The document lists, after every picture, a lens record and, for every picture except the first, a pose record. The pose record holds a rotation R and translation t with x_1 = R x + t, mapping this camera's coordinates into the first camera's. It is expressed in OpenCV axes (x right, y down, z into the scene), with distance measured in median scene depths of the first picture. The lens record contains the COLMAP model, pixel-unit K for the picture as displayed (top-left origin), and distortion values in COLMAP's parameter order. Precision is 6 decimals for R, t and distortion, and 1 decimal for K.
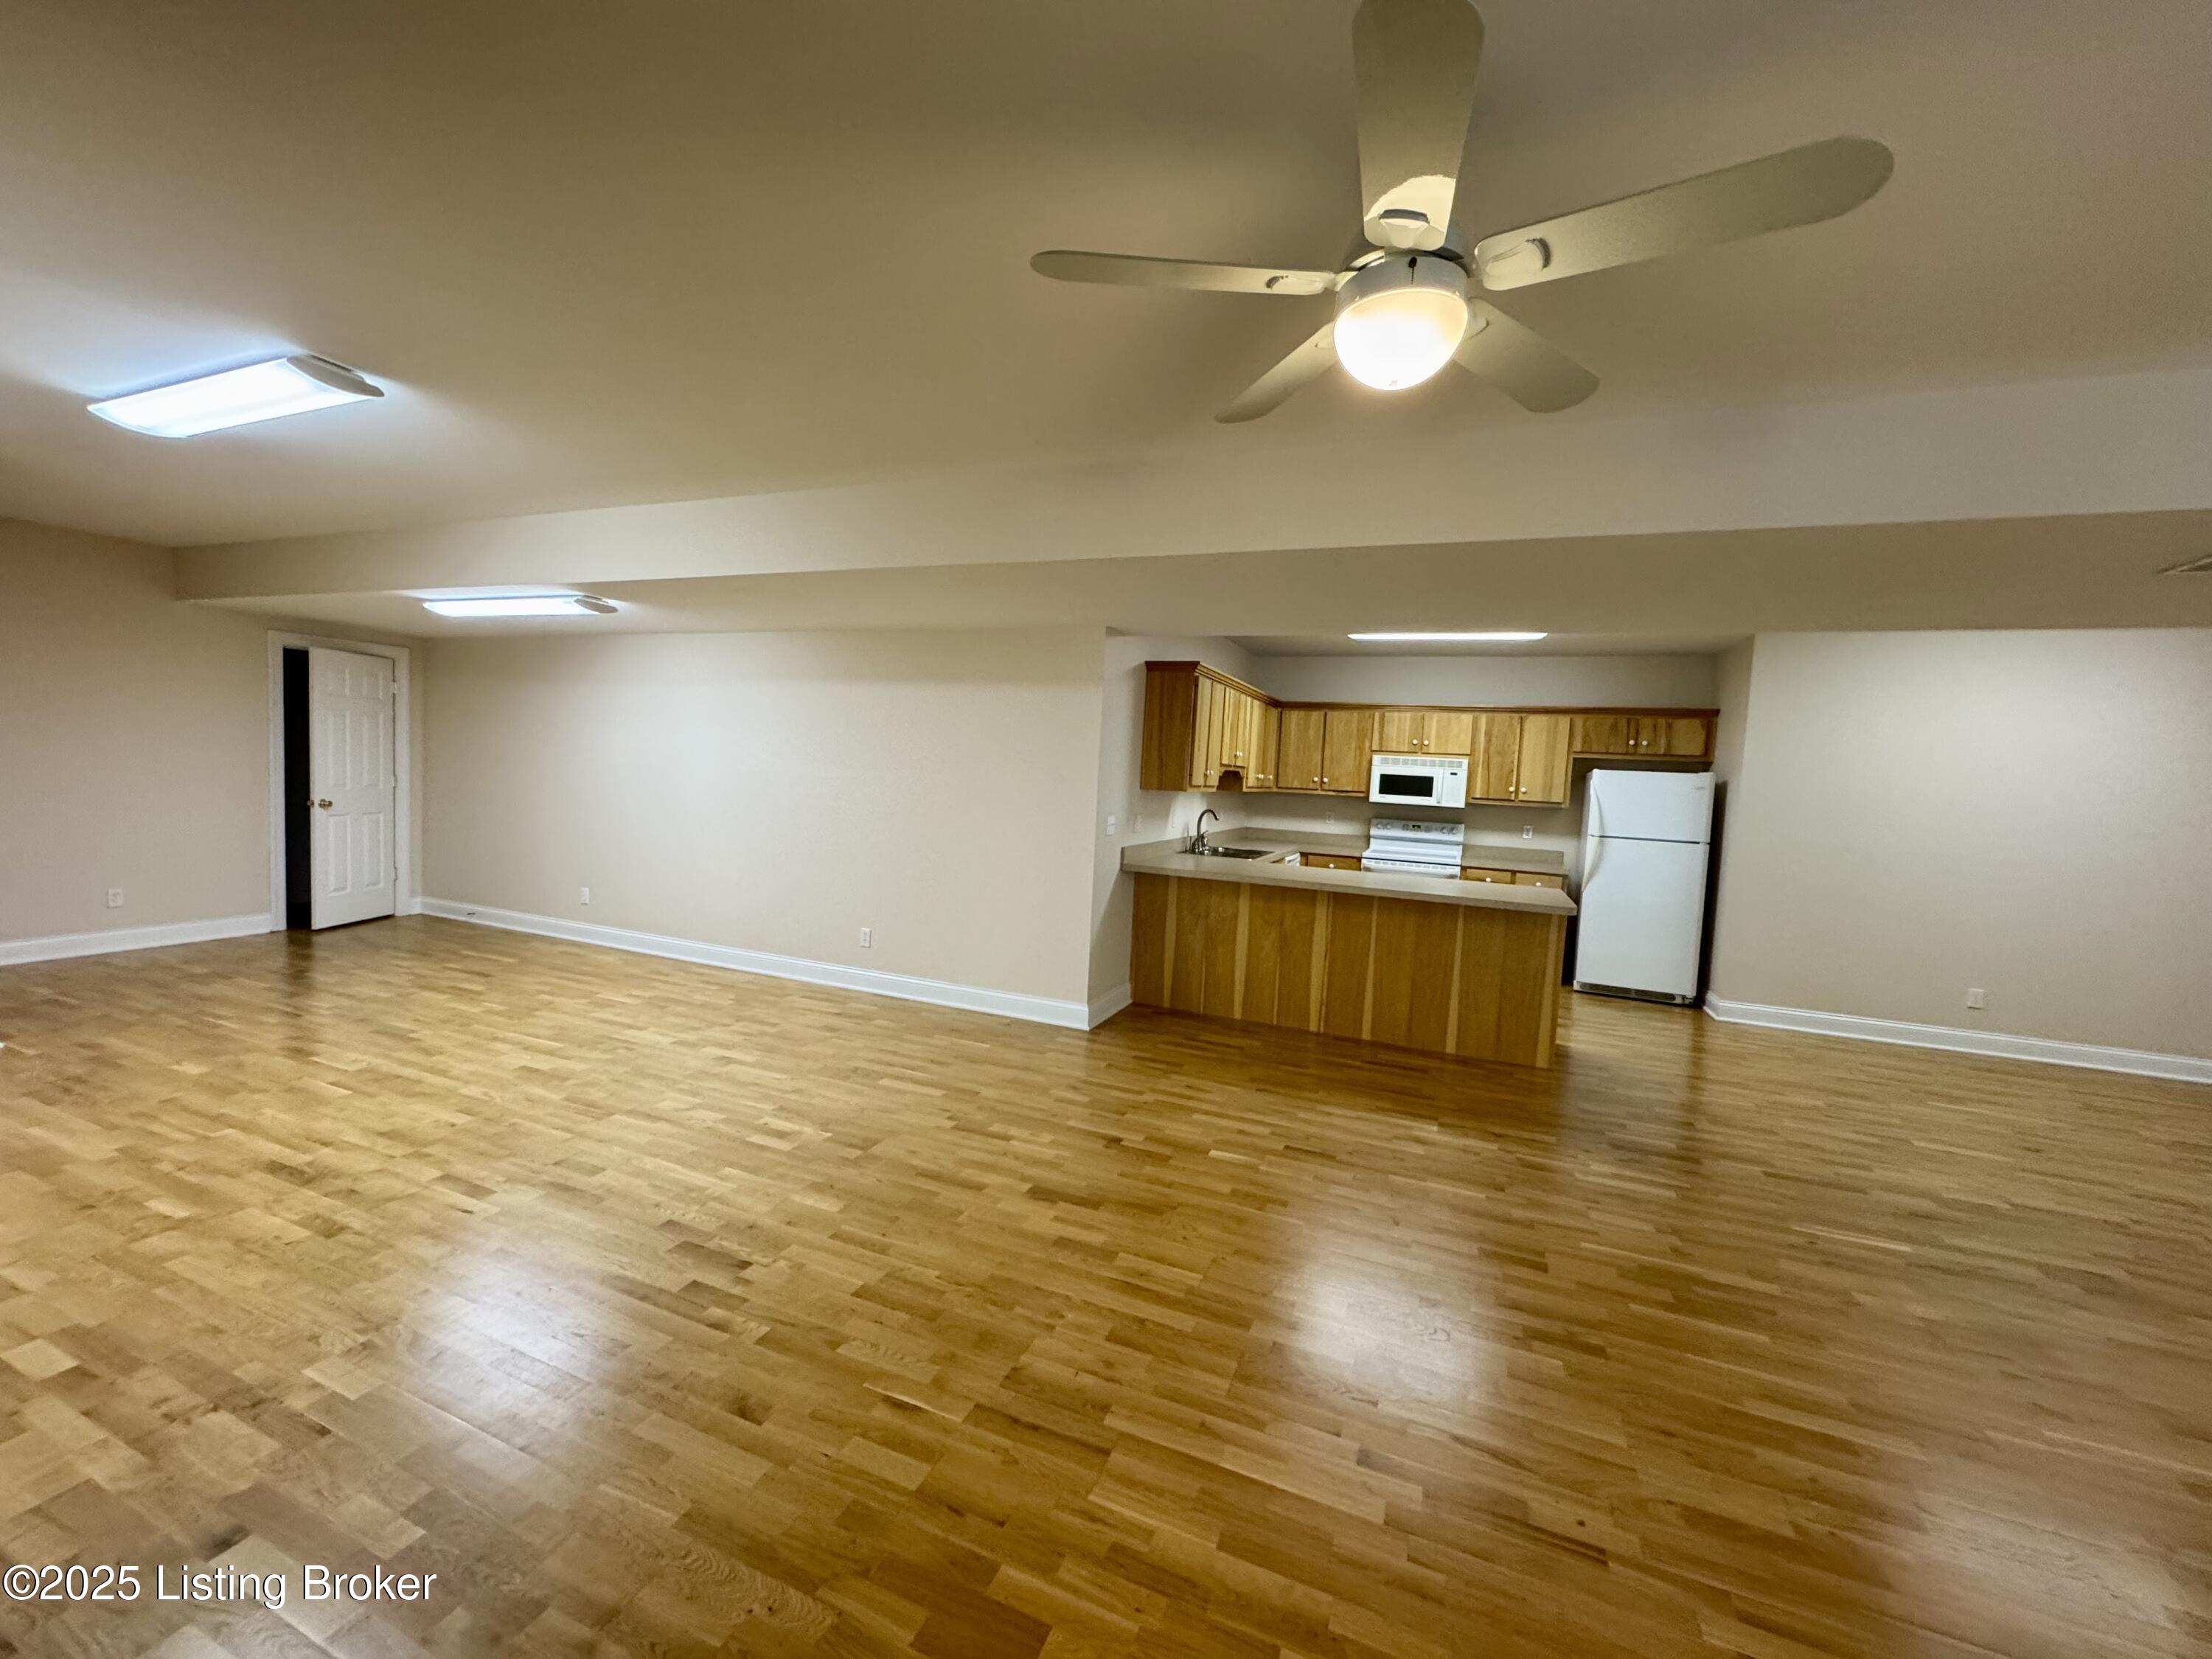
lens RADIAL K [[881.4, 0, 1098.7], [0, 881.4, 826.0], [0, 0, 1]] dist [-0.002671, 0.000560]
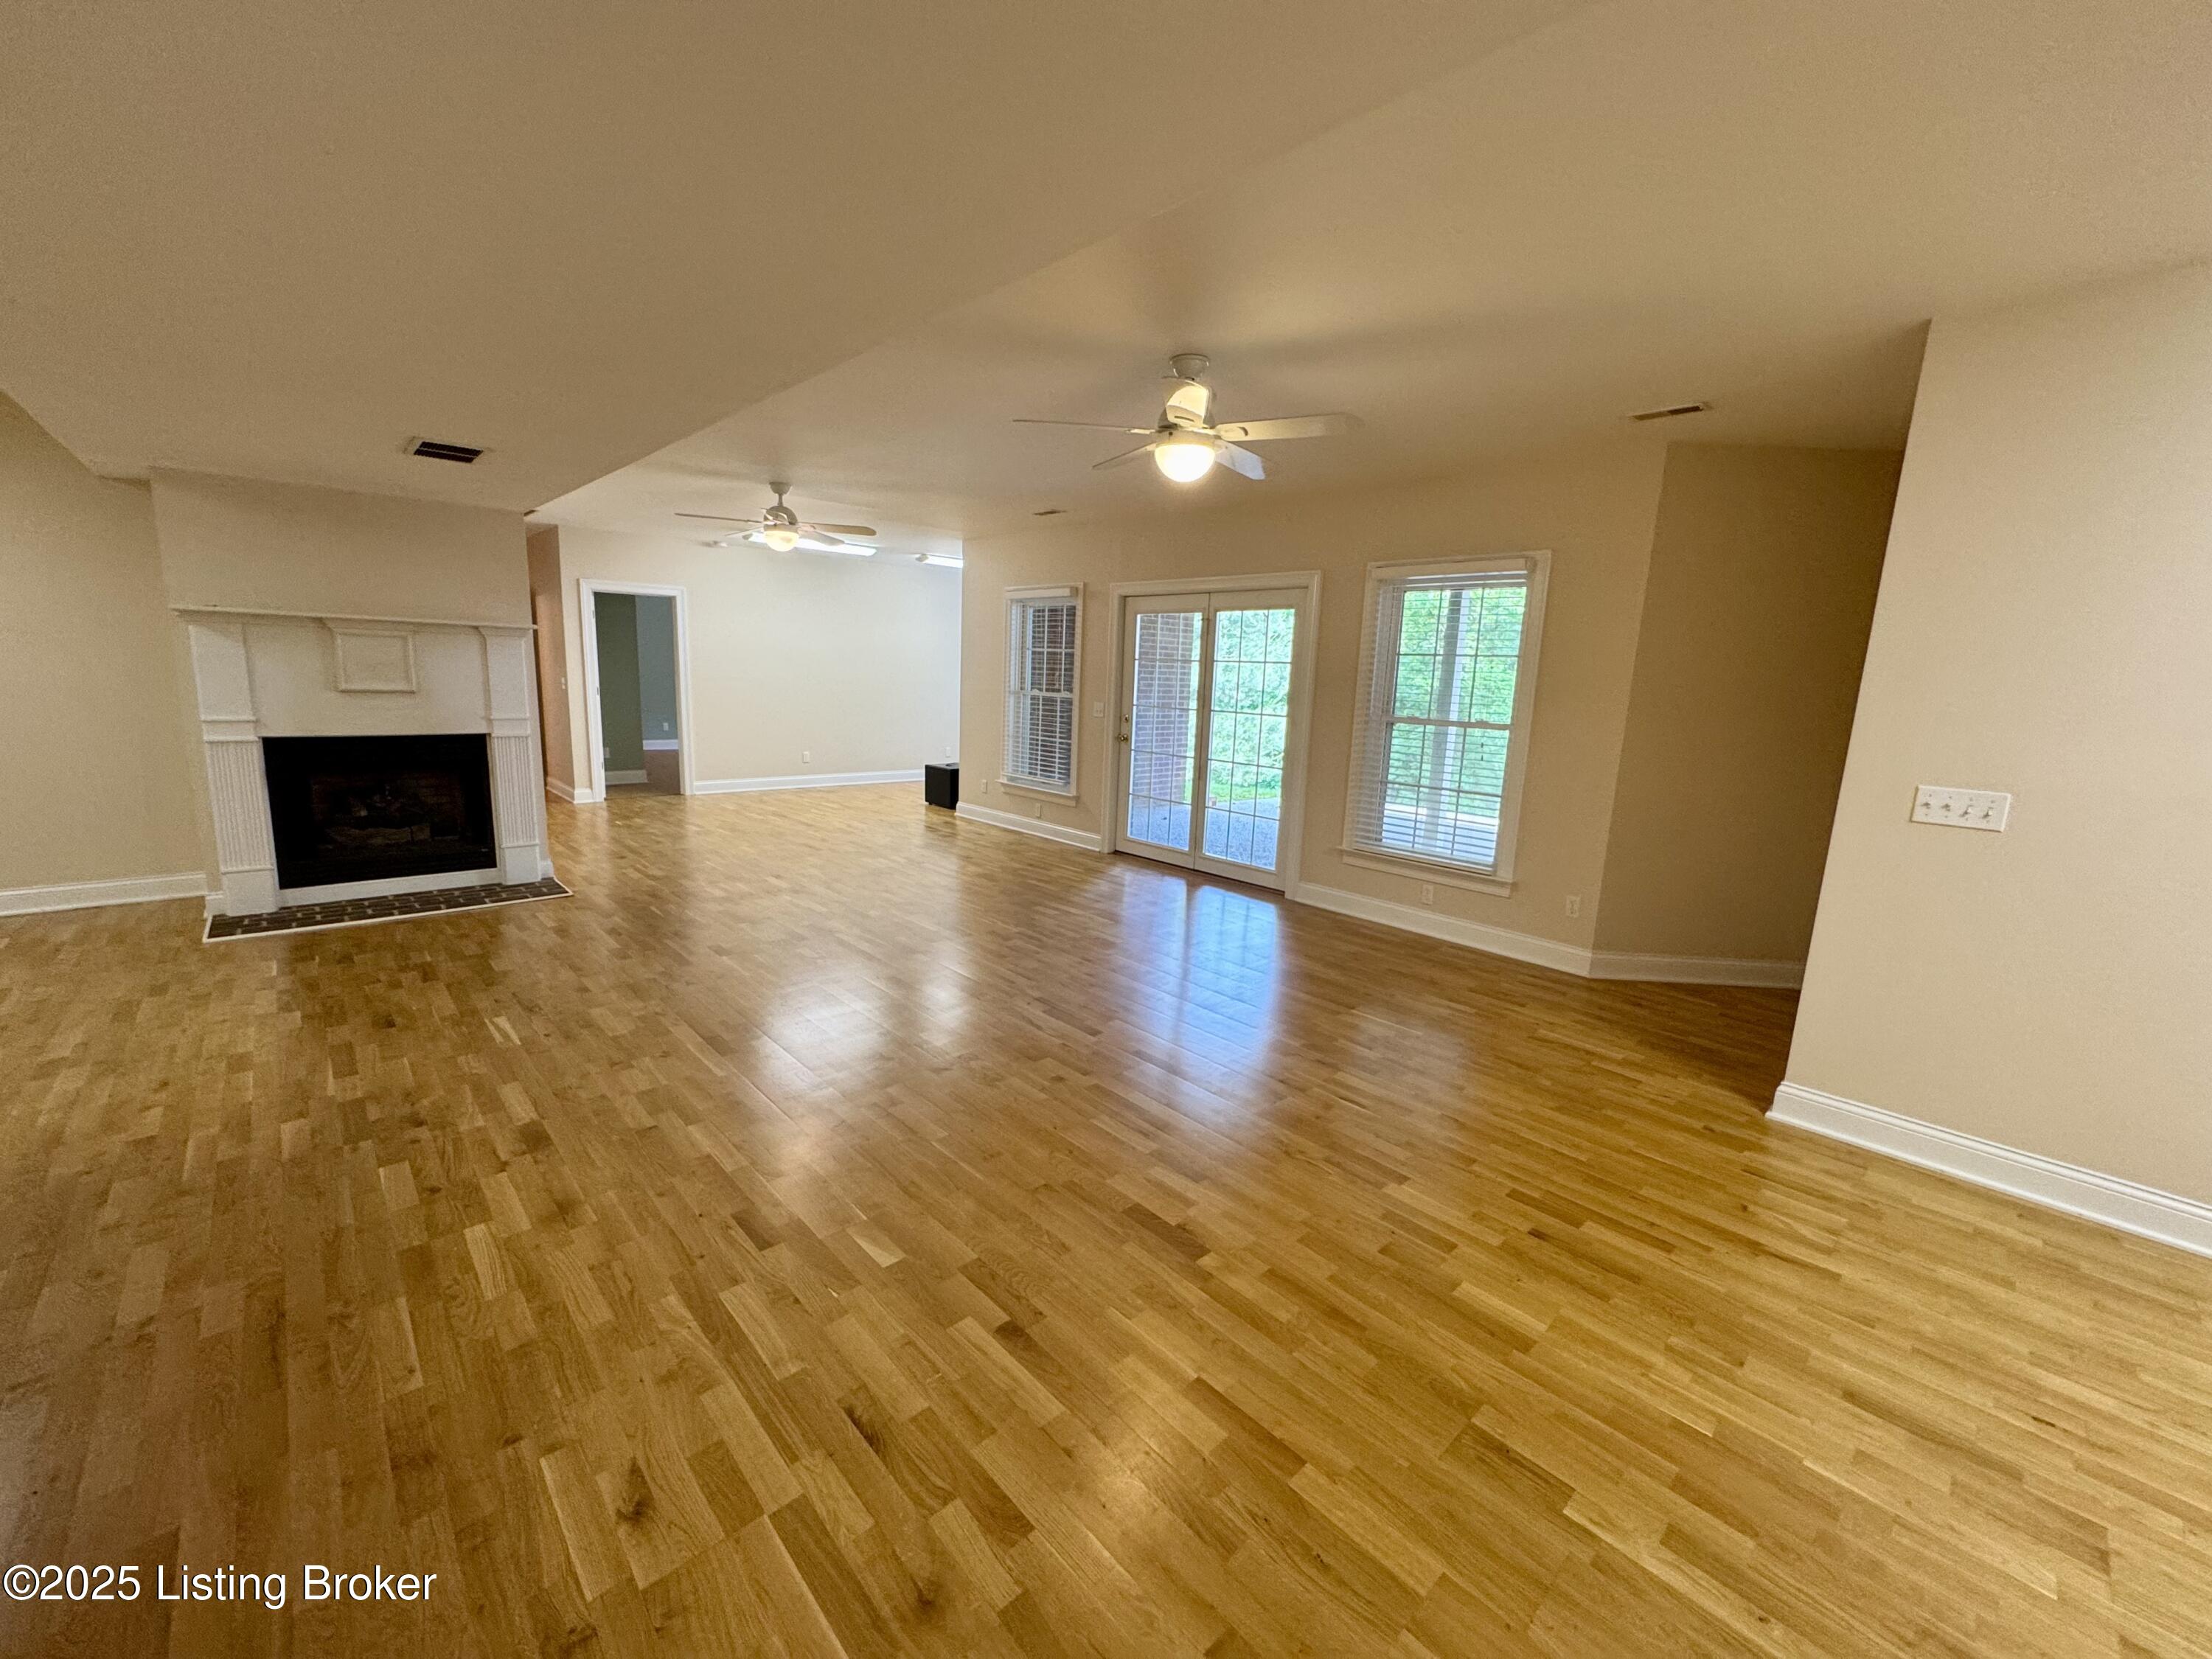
lens RADIAL K [[881.4, 0, 1098.3], [0, 881.4, 825.8], [0, 0, 1]] dist [-0.002671, 0.000560]
pose [[-0.905792, -0.157164, 0.393498, -0.135048], [-0.058557, 0.966187, 0.251105, -0.065230], [-0.419657, 0.204407, -0.884367, 0.942090]]
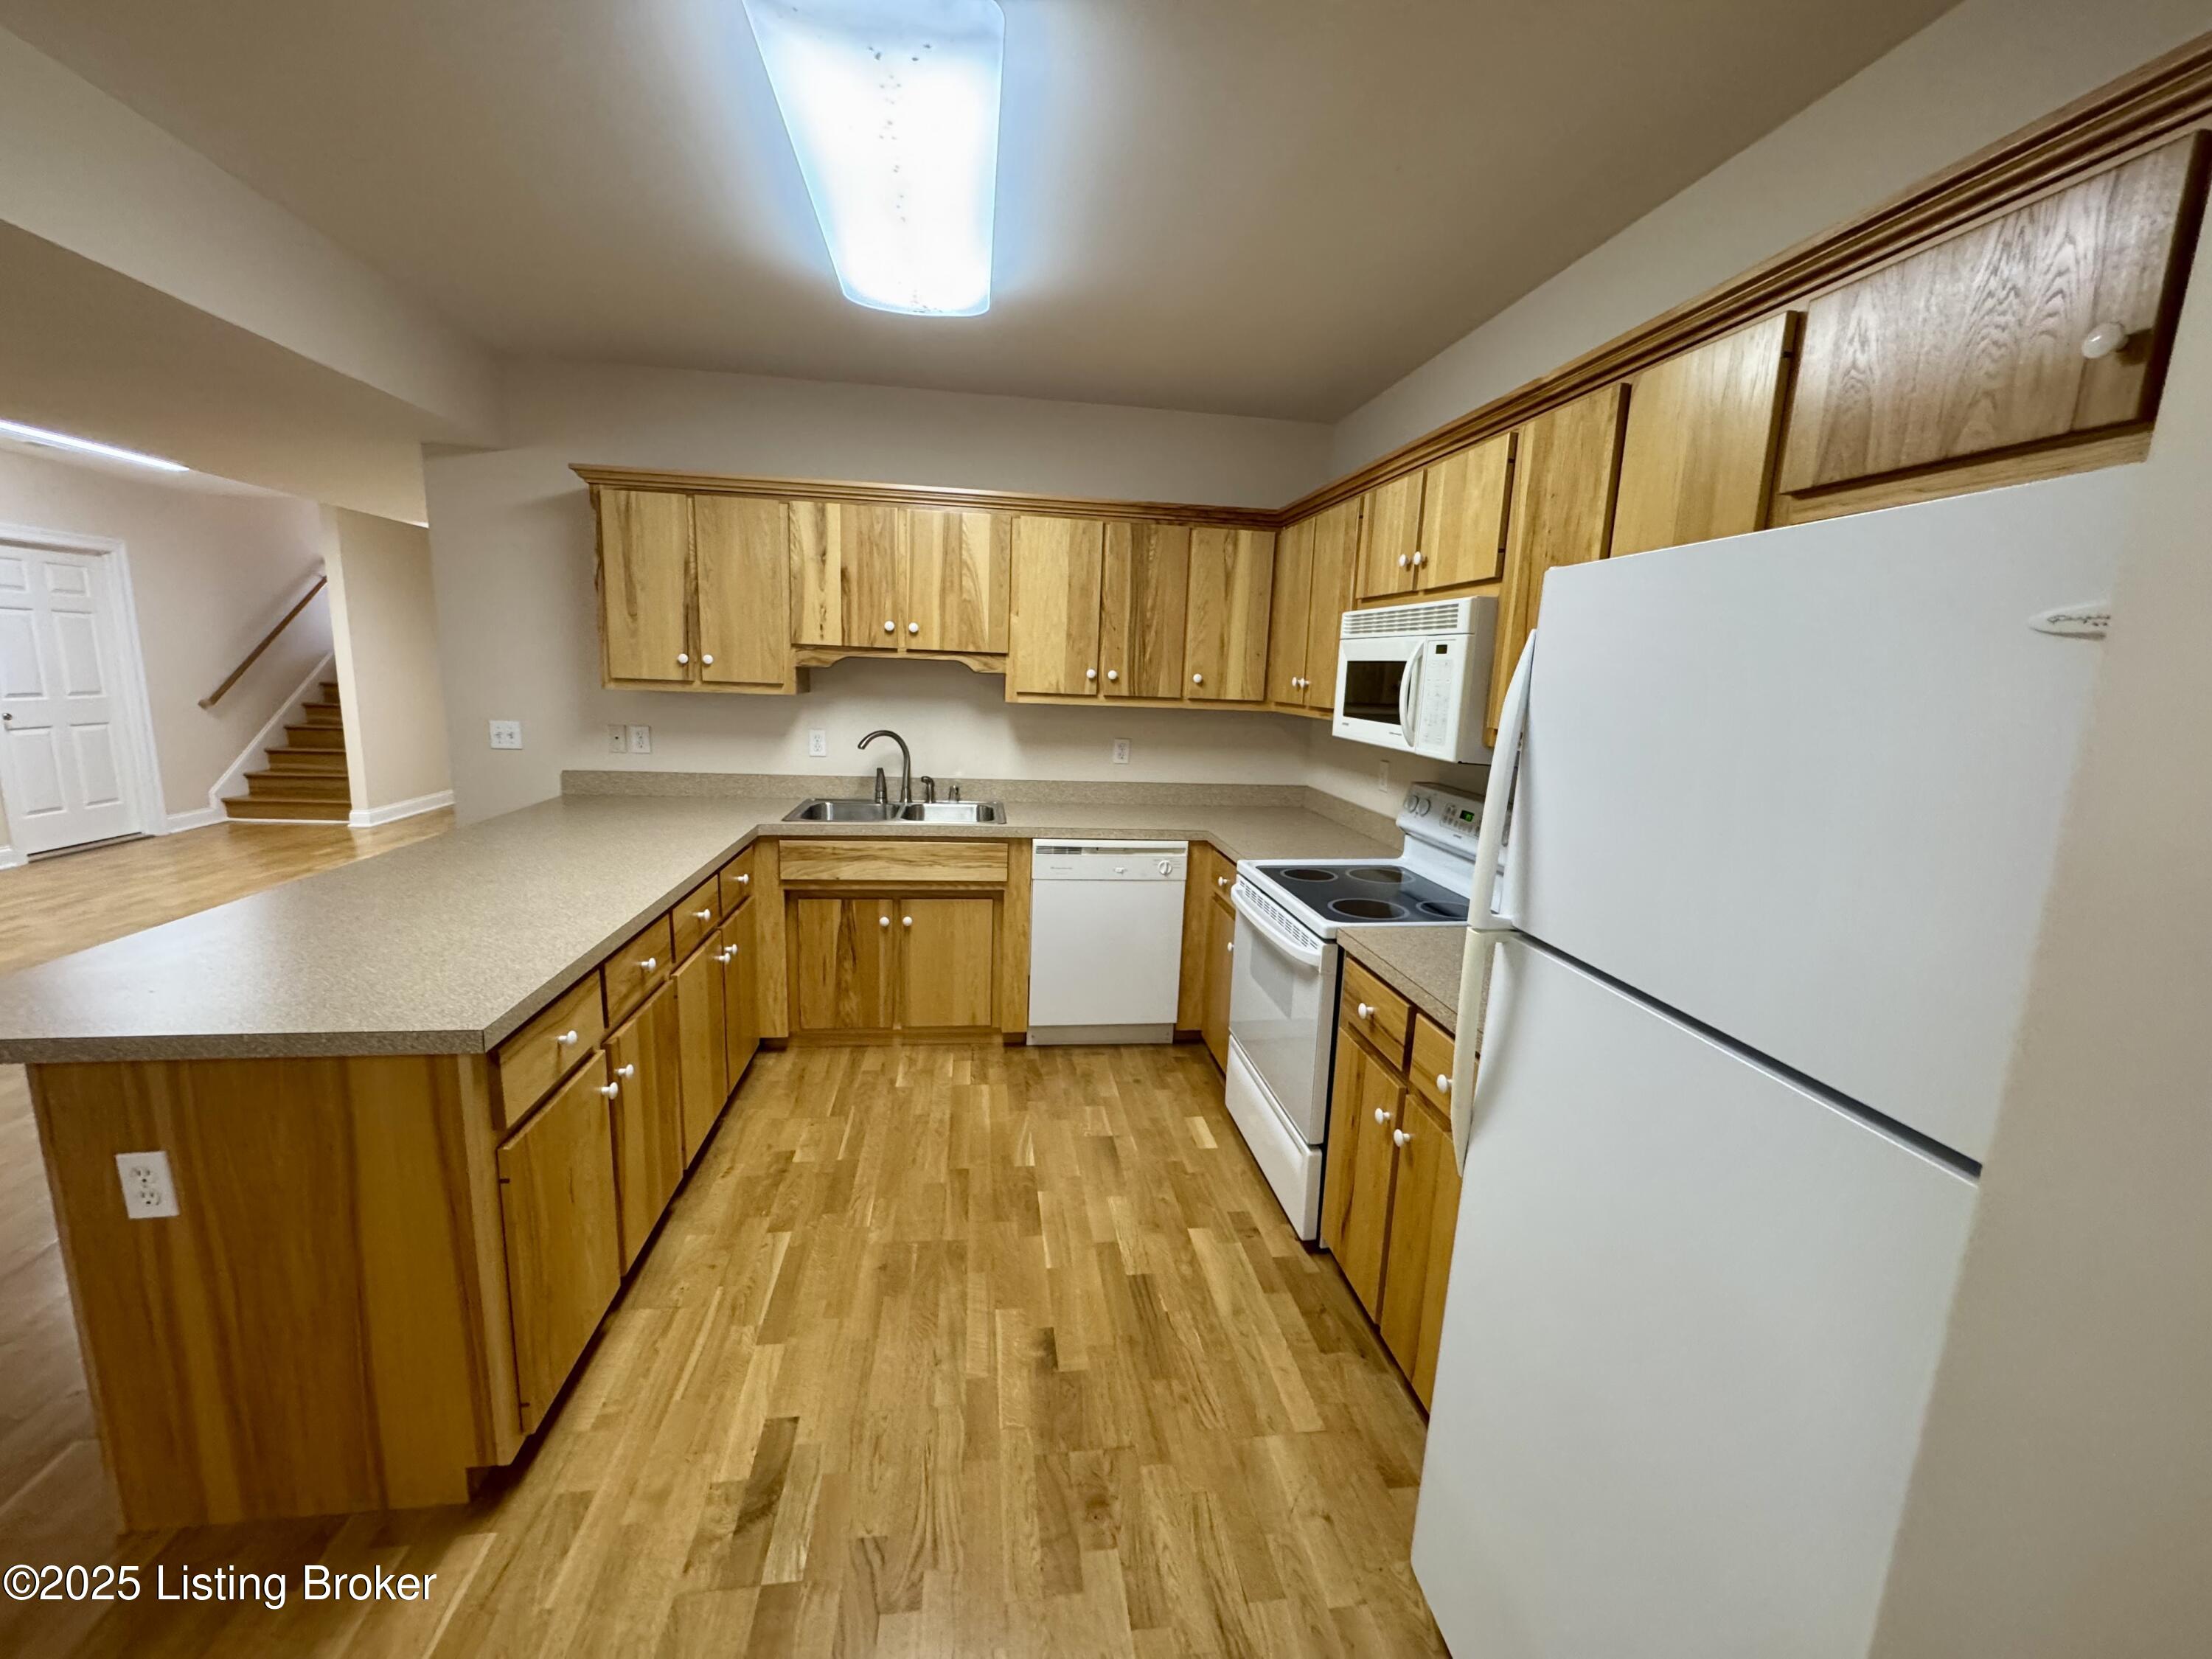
lens RADIAL K [[881.4, 0, 1102.8], [0, 881.4, 826.0], [0, 0, 1]] dist [-0.002671, 0.000560]
pose [[0.509321, 0.119746, -0.852205, 0.844487], [-0.066110, 0.992790, 0.099990, -0.029511], [0.858034, 0.005413, 0.513565, 1.027910]]
